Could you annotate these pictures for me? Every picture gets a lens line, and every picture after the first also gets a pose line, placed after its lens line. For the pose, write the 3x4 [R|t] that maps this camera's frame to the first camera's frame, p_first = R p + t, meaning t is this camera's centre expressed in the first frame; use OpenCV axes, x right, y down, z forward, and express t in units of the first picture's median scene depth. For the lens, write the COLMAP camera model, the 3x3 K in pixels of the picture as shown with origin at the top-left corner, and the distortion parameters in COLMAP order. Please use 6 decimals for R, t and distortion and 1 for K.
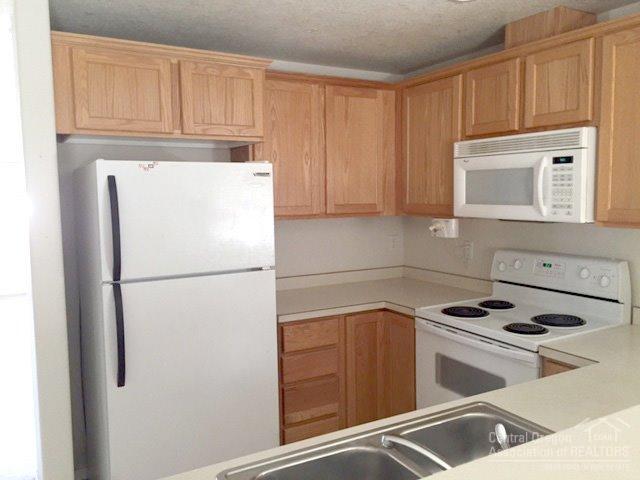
lens RADIAL K [[538.8, 0, 322.1], [0, 538.8, 240.9], [0, 0, 1]] dist [0.002661, 0.003128]
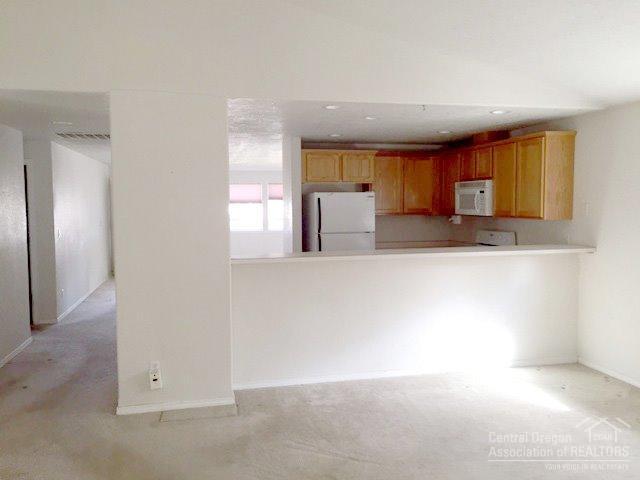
lens RADIAL K [[538.8, 0, 322.1], [0, 538.8, 240.9], [0, 0, 1]] dist [0.002661, 0.003128]
pose [[0.956766, 0.026197, -0.289675, 0.417846], [-0.030585, 0.999476, -0.010631, 0.125185], [0.289245, 0.019031, 0.957066, -1.548064]]
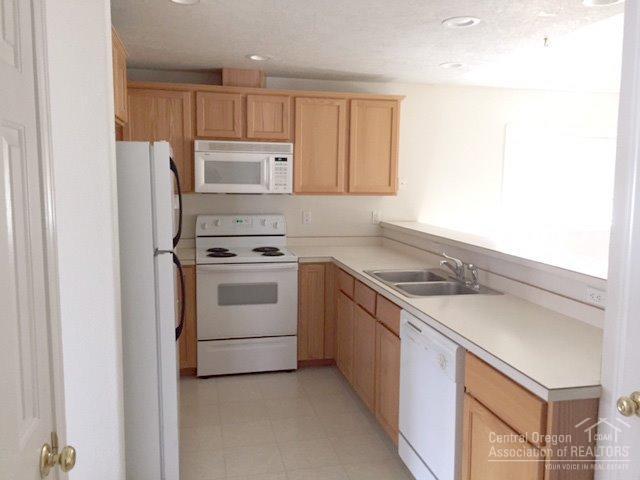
lens RADIAL K [[538.8, 0, 322.1], [0, 538.8, 240.9], [0, 0, 1]] dist [0.002661, 0.003128]
pose [[0.282957, -0.091557, 0.954753, -1.159255], [0.071542, 0.994675, 0.074183, 0.000542], [-0.956461, 0.047315, 0.288000, 0.310058]]
